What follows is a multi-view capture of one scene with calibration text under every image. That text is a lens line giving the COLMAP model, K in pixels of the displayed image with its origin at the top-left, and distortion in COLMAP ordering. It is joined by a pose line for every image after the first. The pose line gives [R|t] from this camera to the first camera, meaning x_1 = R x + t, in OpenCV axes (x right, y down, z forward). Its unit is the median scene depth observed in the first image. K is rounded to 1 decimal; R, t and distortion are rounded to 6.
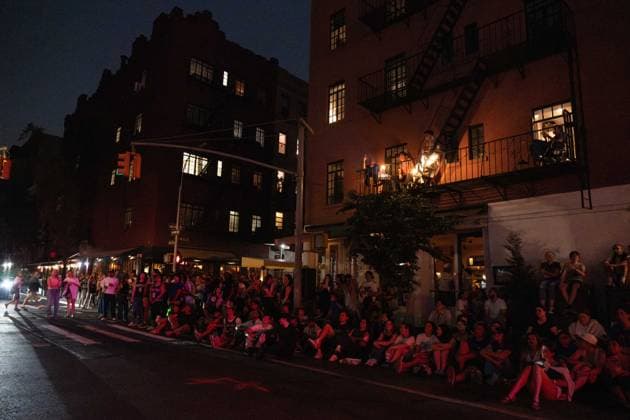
lens RADIAL K [[440.4, 0, 315.0], [0, 440.4, 210.0], [0, 0, 1]] dist [-0.054498, 0.004809]
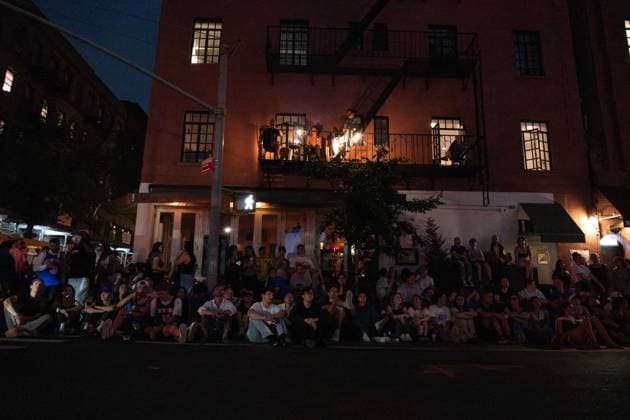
lens RADIAL K [[440.4, 0, 315.0], [0, 440.4, 210.0], [0, 0, 1]] dist [-0.054498, 0.004809]
pose [[0.667901, 0.127630, 0.733225, -0.448463], [-0.136060, 0.989522, -0.048305, 0.095240], [-0.731708, -0.067499, 0.678268, 0.330495]]
